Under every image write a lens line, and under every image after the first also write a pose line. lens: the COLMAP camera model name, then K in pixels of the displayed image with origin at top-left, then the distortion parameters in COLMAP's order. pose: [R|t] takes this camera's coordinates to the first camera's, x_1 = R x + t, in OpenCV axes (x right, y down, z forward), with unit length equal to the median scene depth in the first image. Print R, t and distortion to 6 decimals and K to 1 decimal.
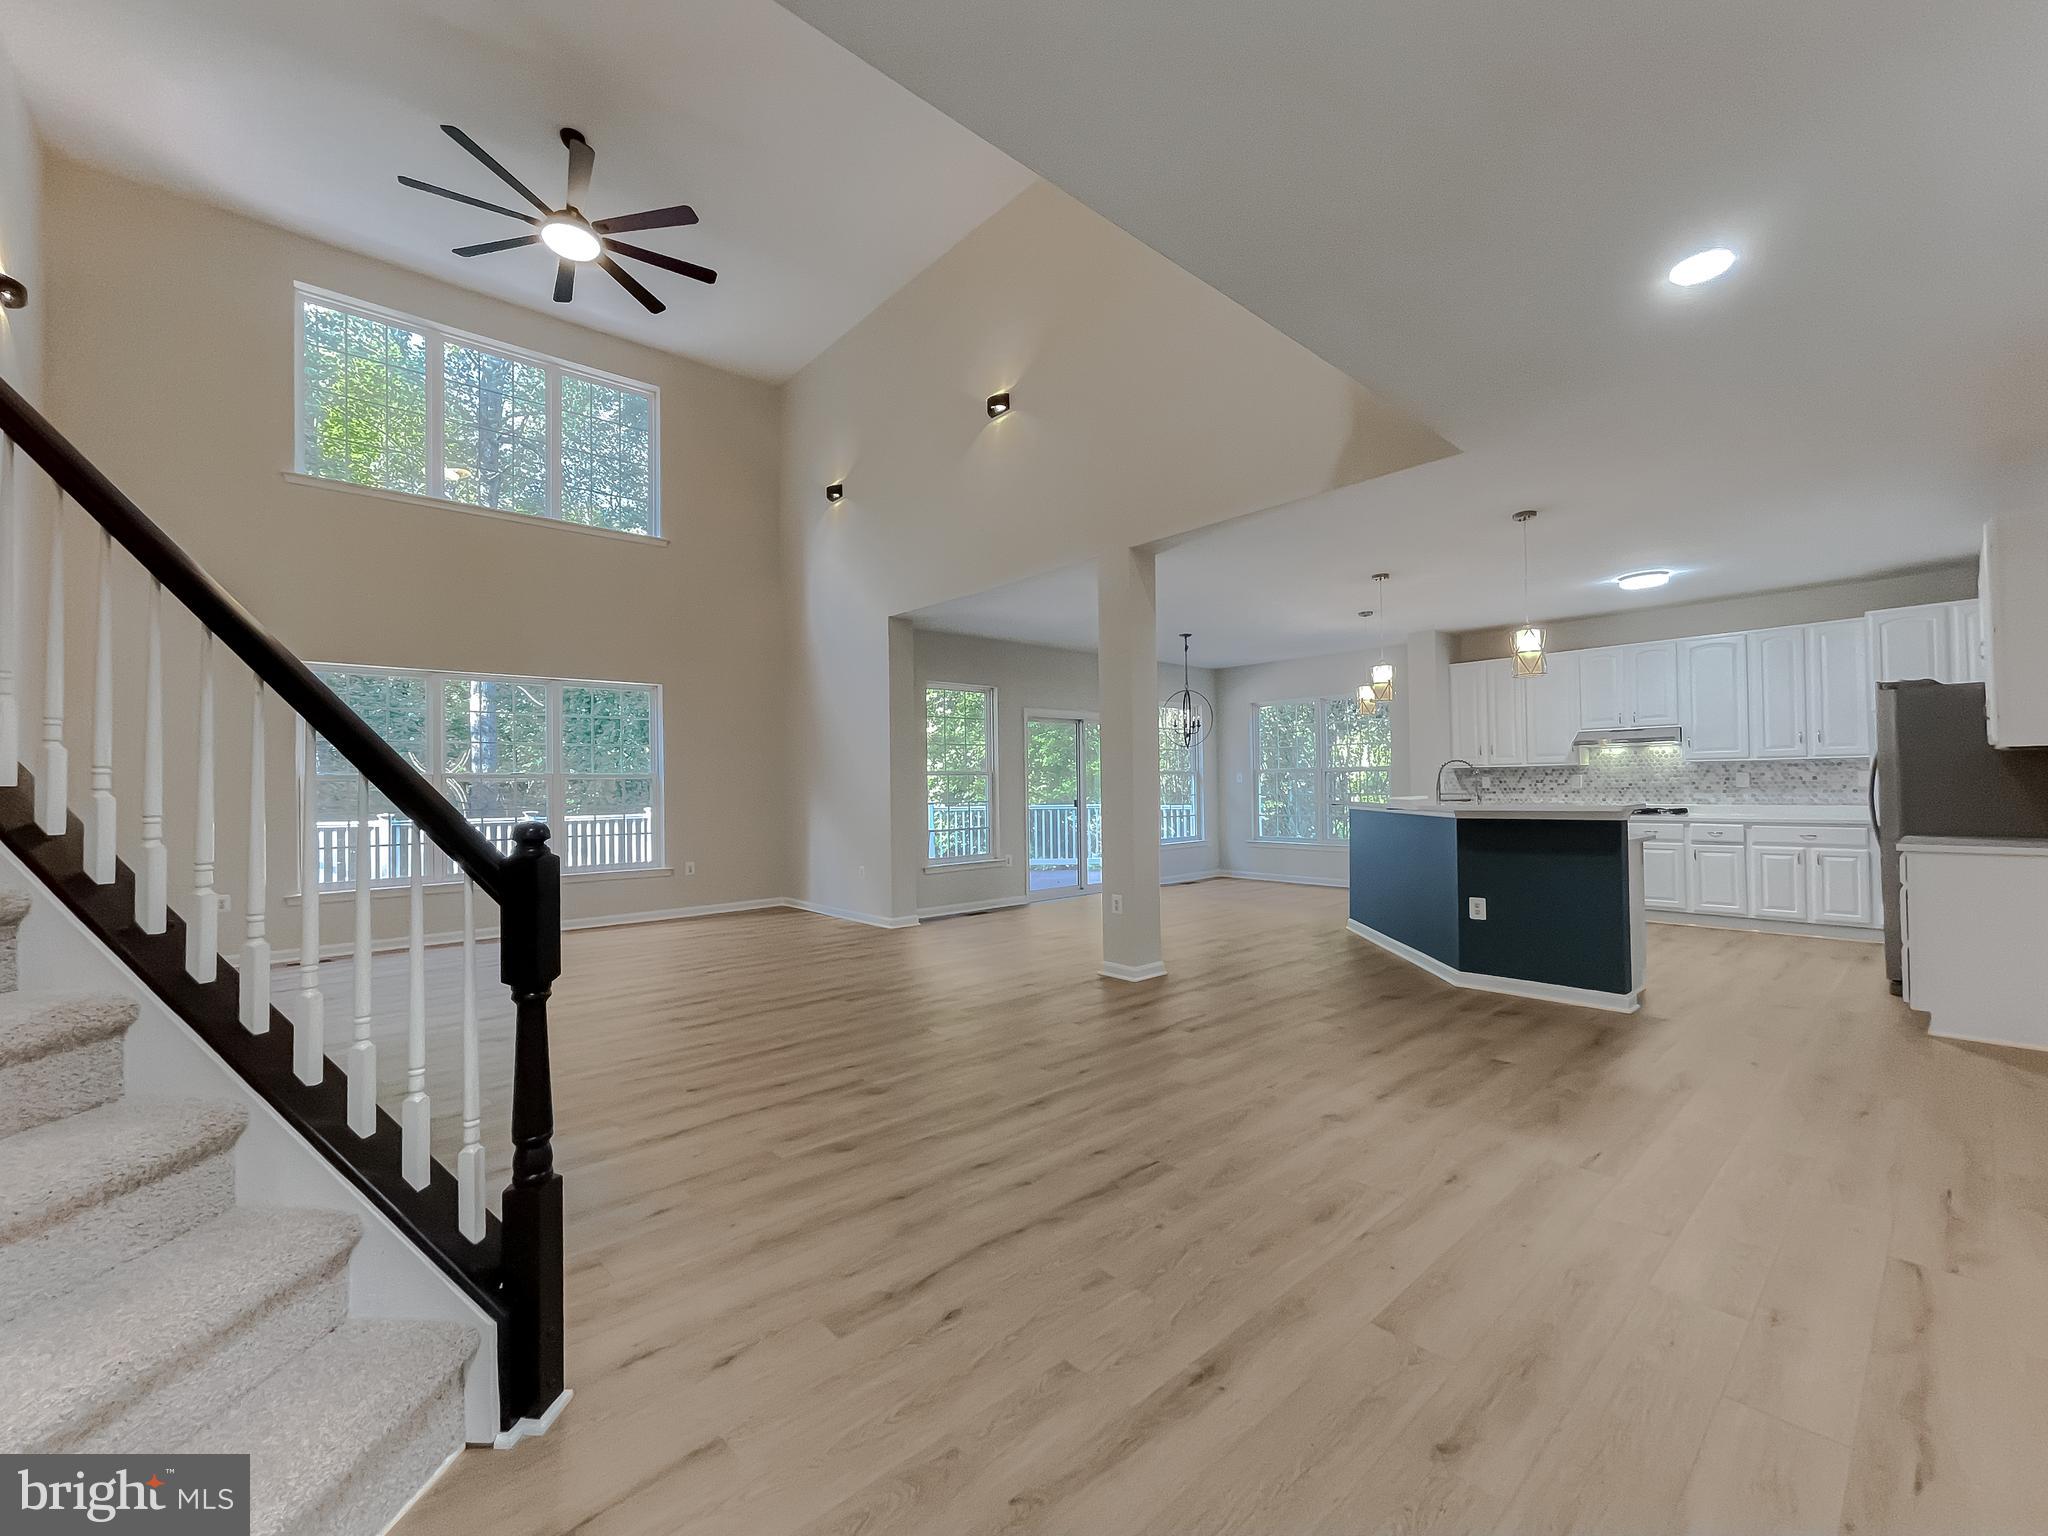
lens RADIAL K [[825.4, 0, 1022.6], [0, 825.4, 757.3], [0, 0, 1]] dist [0.000515, 0.000085]
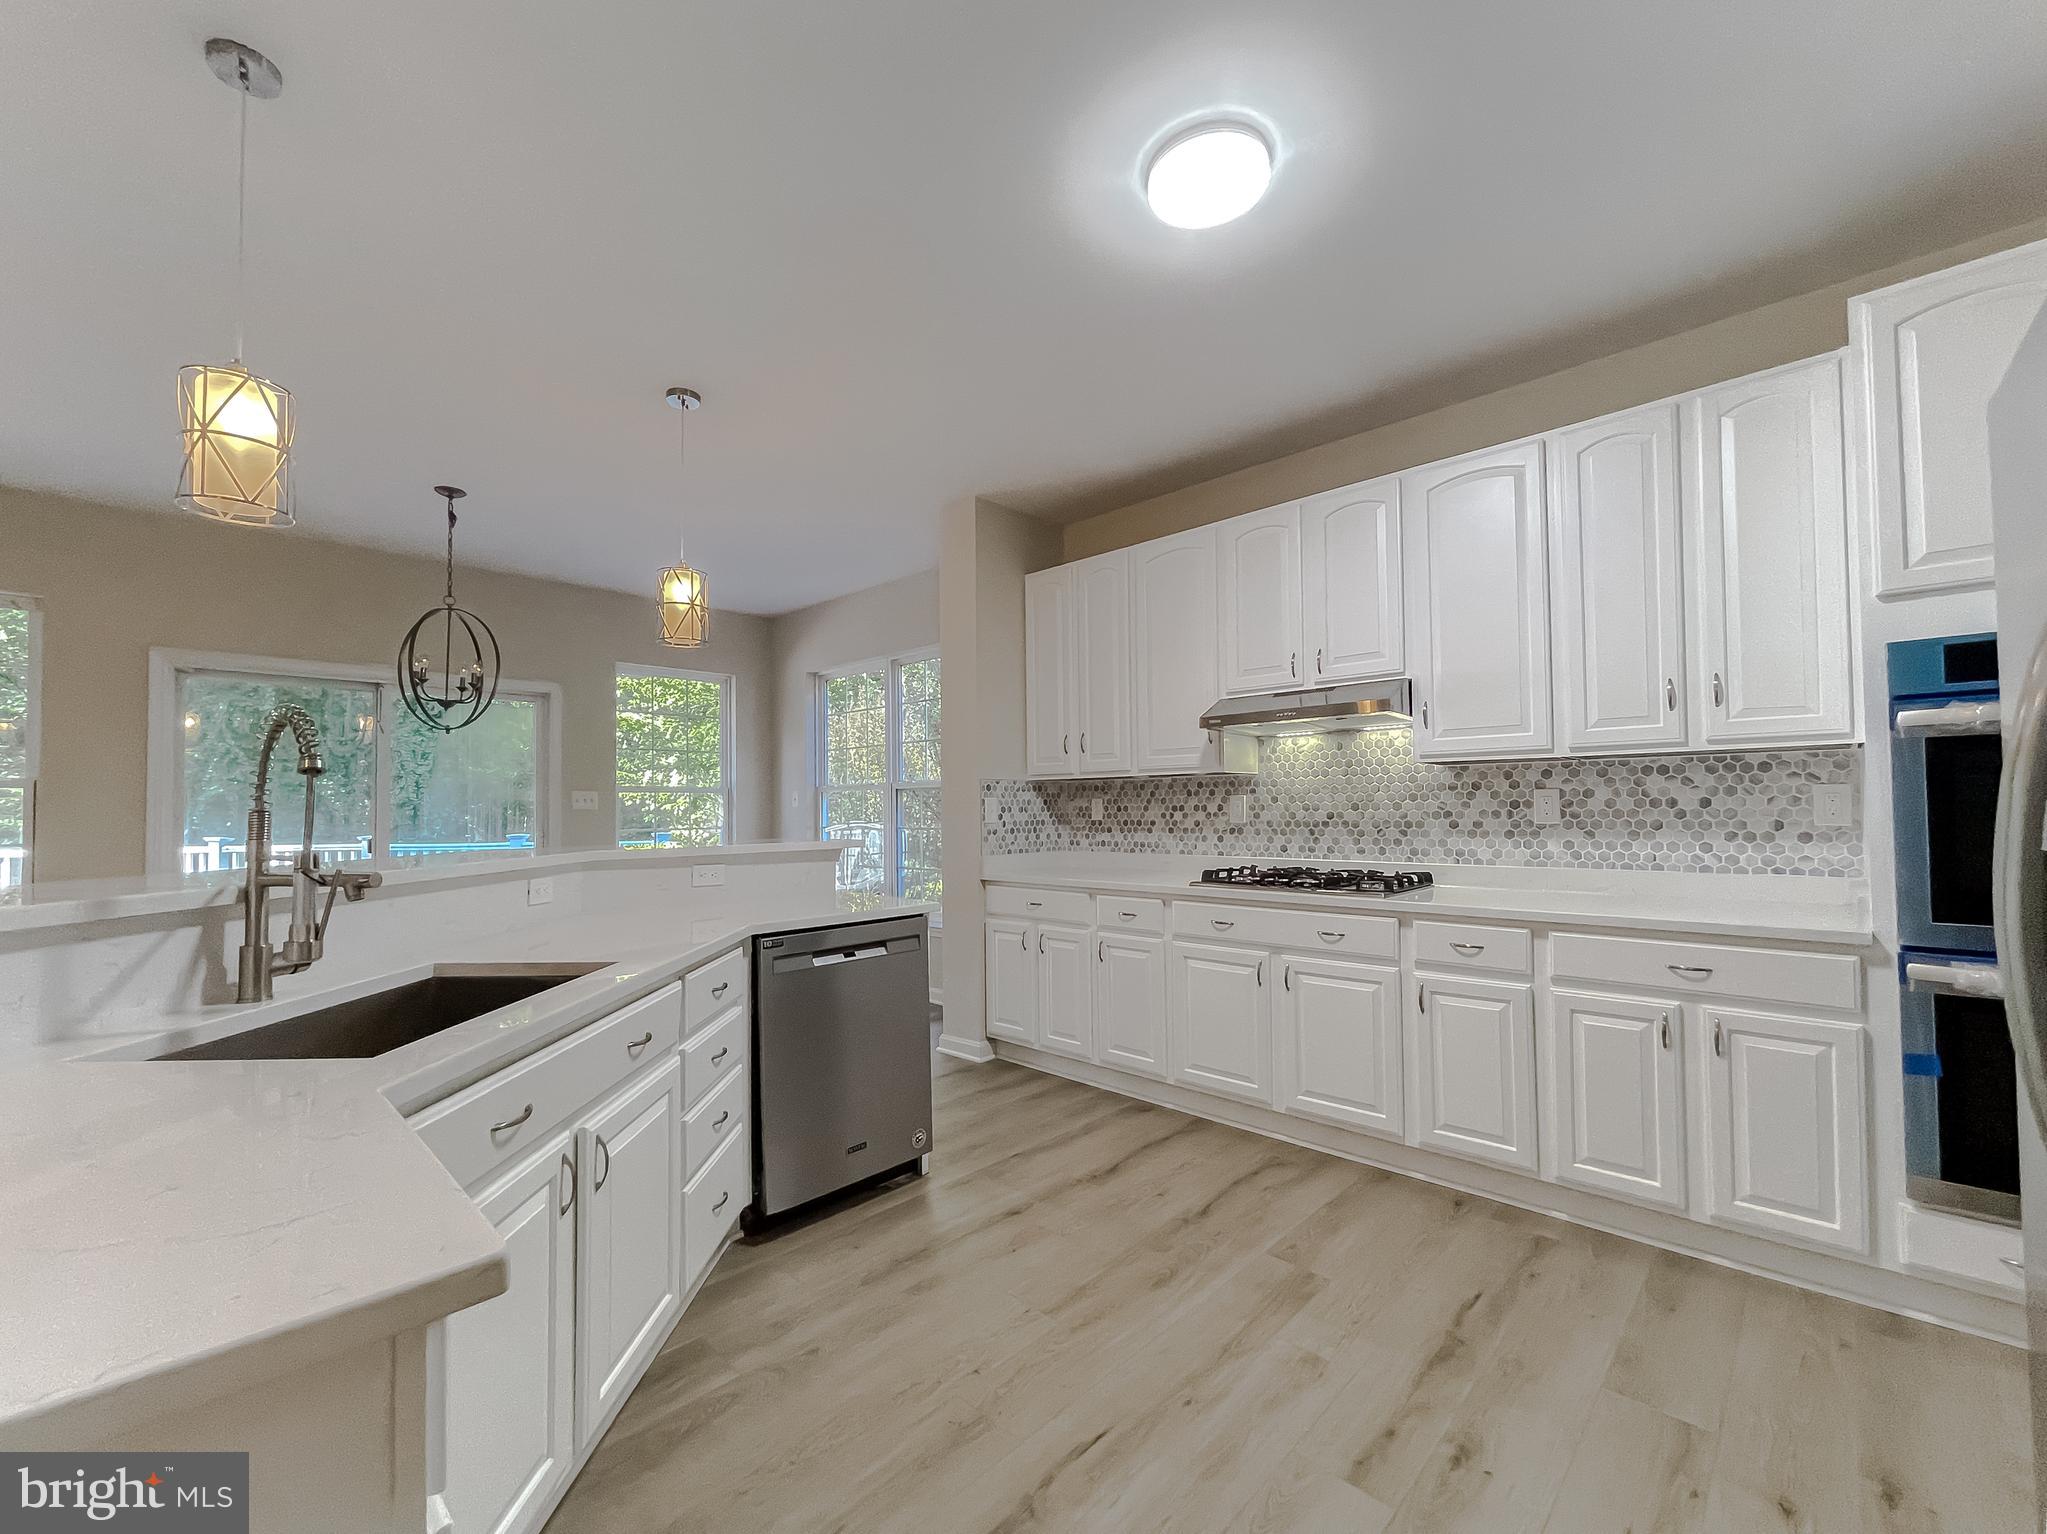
lens RADIAL K [[829.6, 0, 1023.5], [0, 829.6, 767.0], [0, 0, 1]] dist [-0.040616, 0.021869]
pose [[0.997494, 0.010530, 0.069957, 0.558257], [-0.009193, 0.999769, -0.019411, 0.017168], [-0.070146, 0.018719, 0.997361, 0.583688]]
